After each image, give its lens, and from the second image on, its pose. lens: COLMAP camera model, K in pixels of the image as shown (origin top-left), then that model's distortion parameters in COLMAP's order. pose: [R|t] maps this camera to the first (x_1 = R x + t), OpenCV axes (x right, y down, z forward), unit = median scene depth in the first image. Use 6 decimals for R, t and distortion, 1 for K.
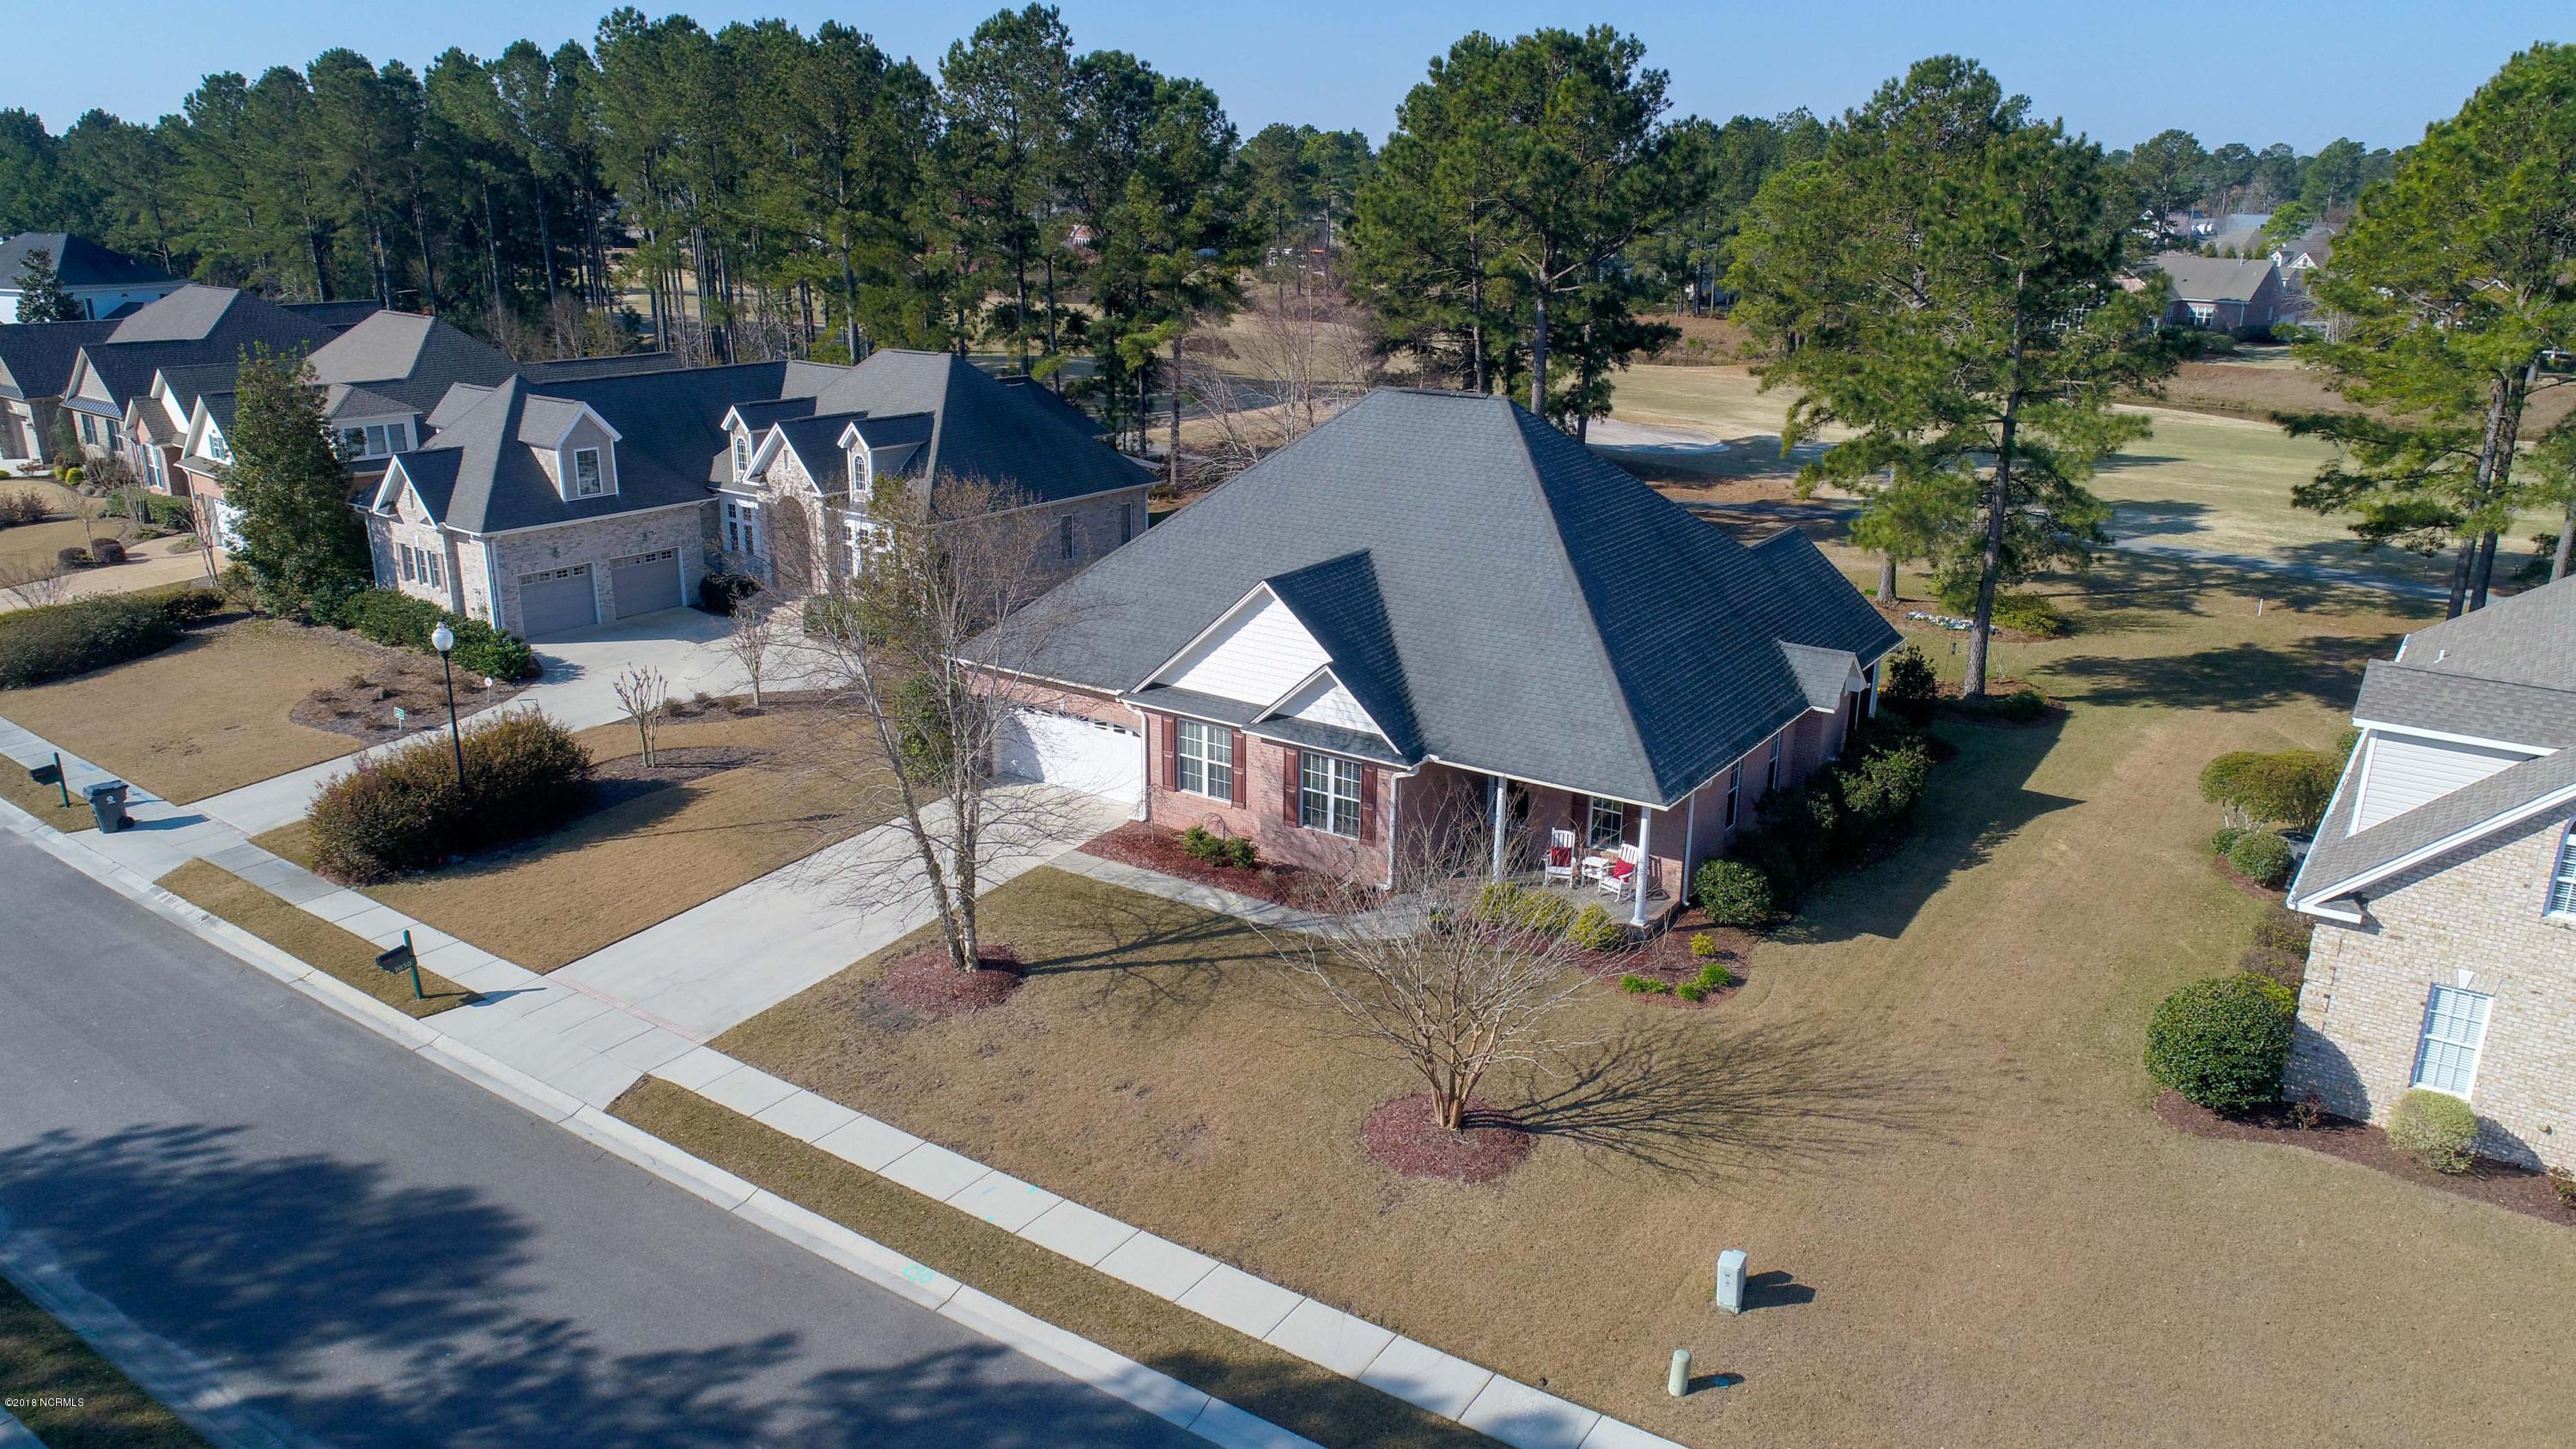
lens RADIAL K [[1753.5, 0, 1291.9], [0, 1753.5, 743.6], [0, 0, 1]] dist [-0.003984, -0.003010]
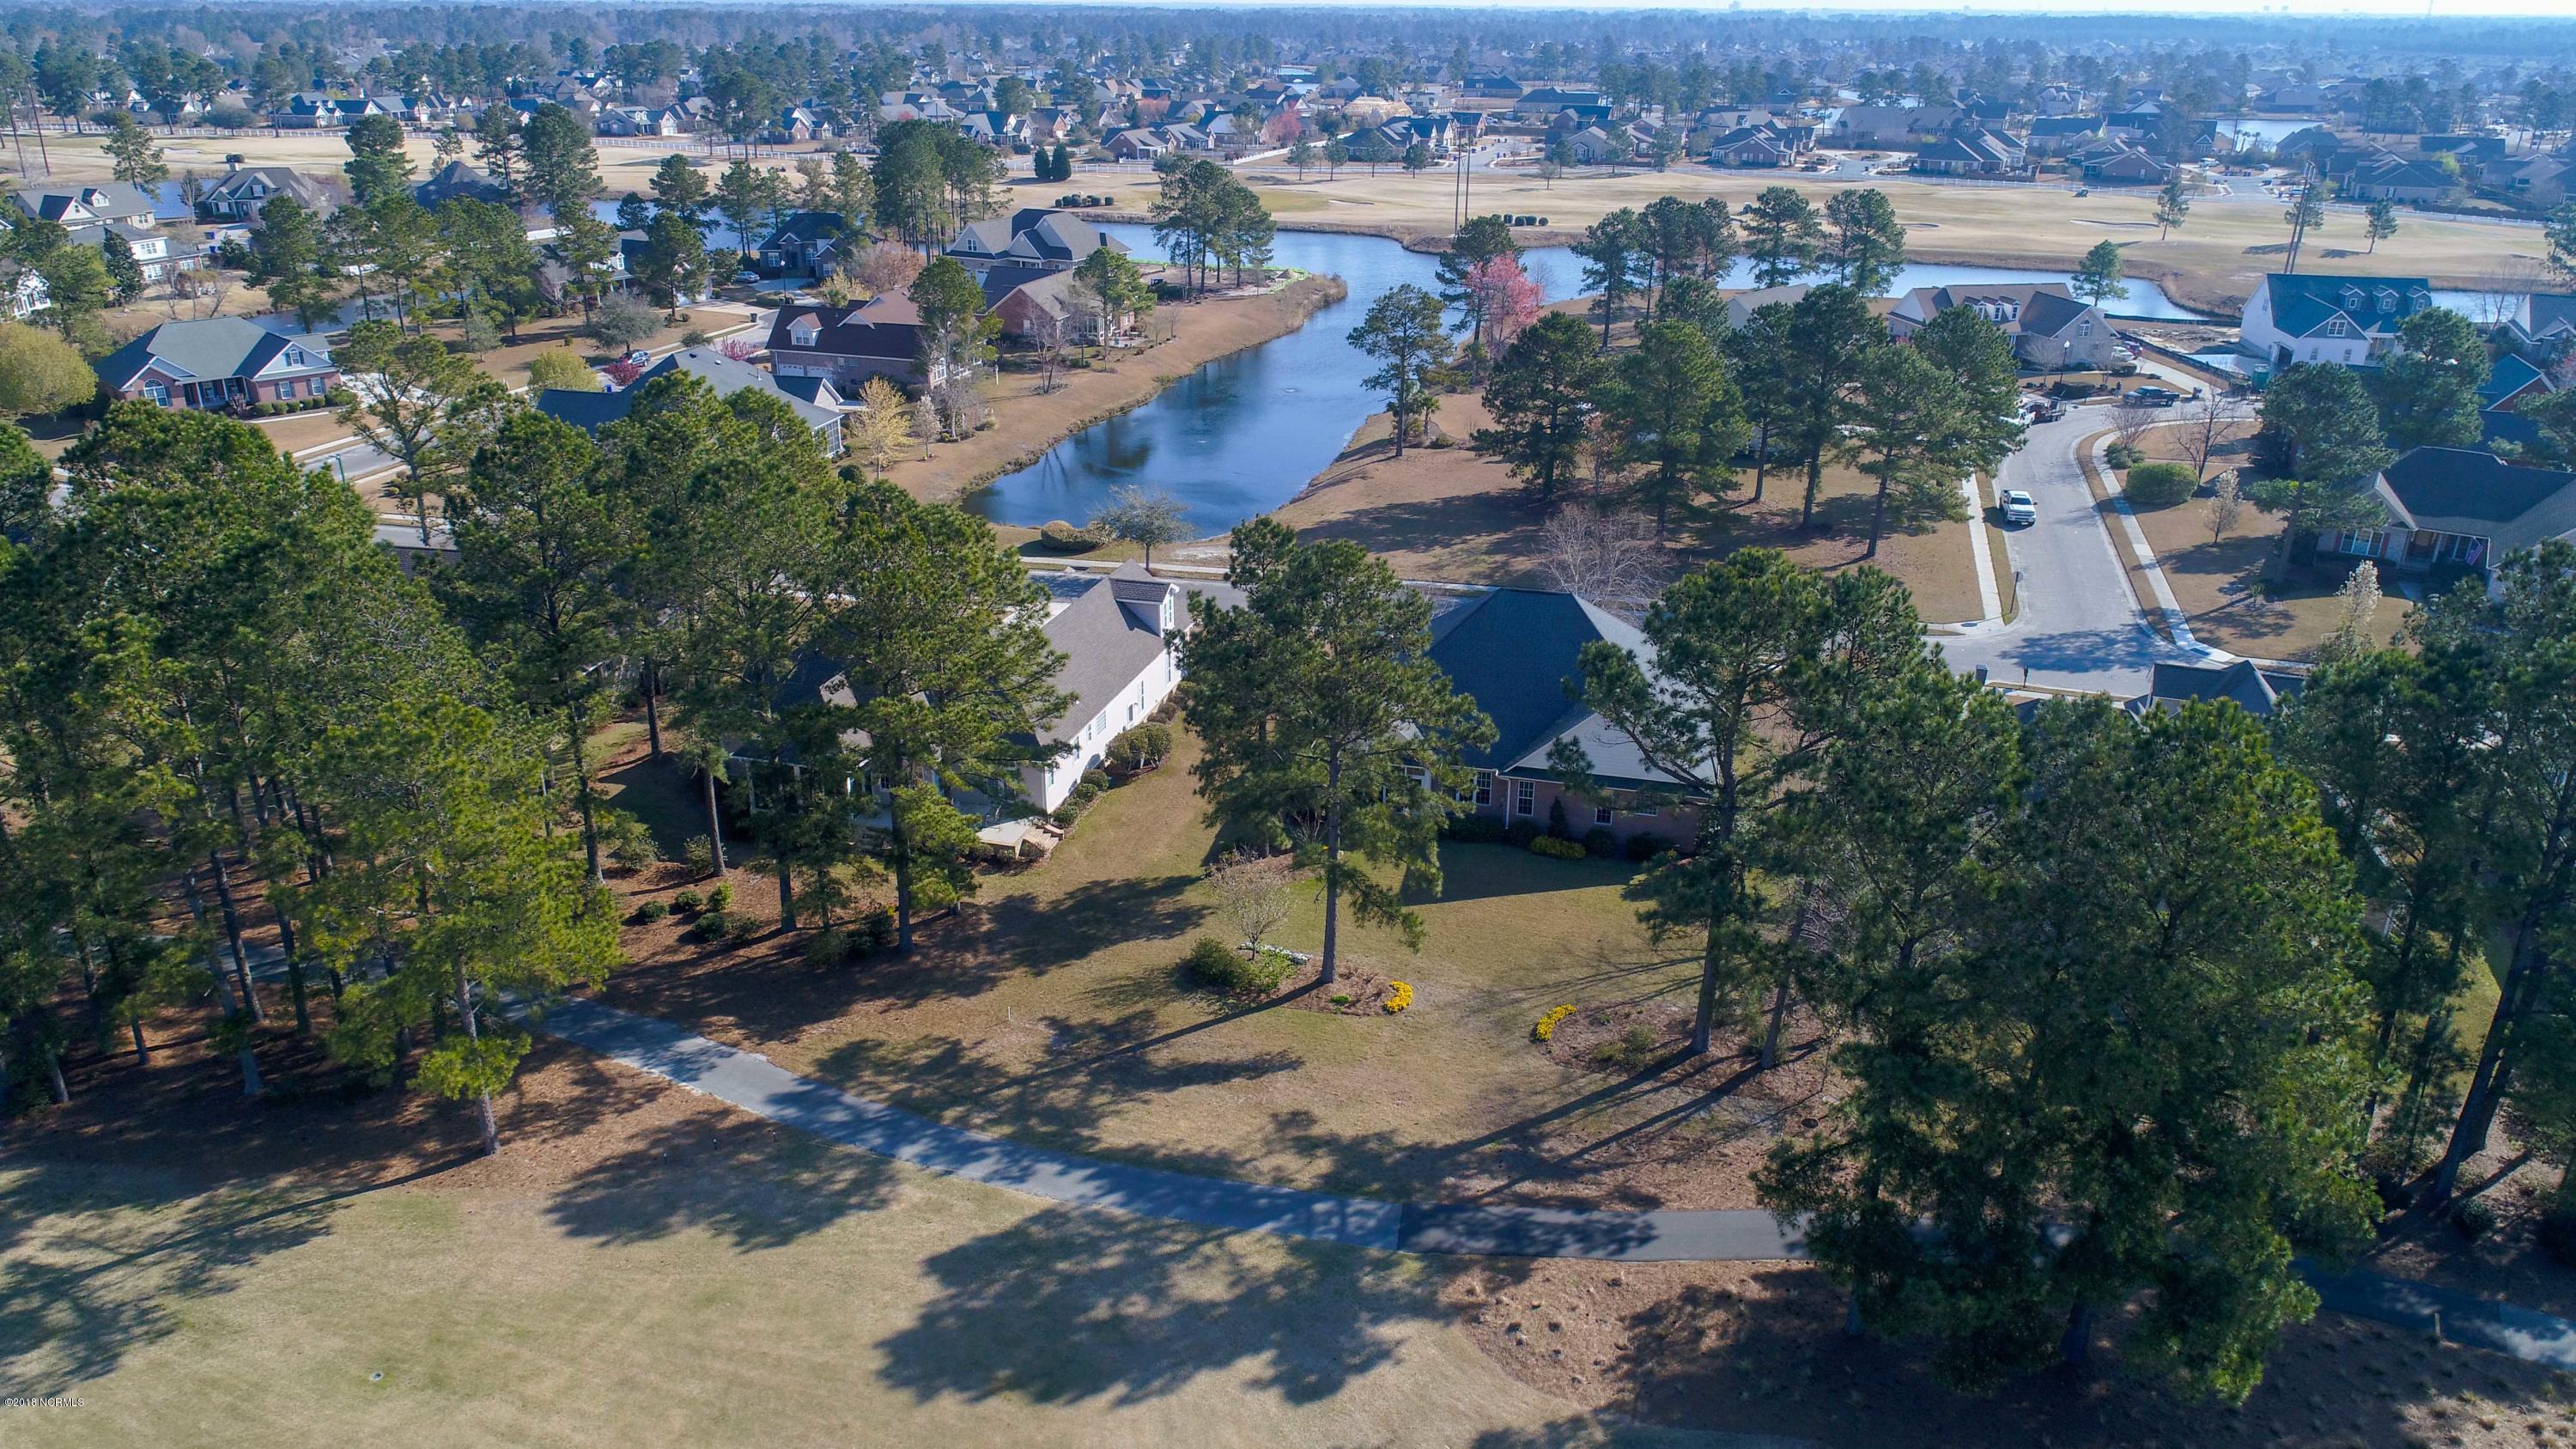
lens RADIAL K [[1753.5, 0, 1281.8], [0, 1753.5, 729.7], [0, 0, 1]] dist [-0.003984, -0.003010]
pose [[-0.942734, 0.112092, -0.314146, 1.140367], [-0.119041, 0.766742, 0.630822, -1.482500], [0.311579, 0.632094, -0.709490, 2.743945]]
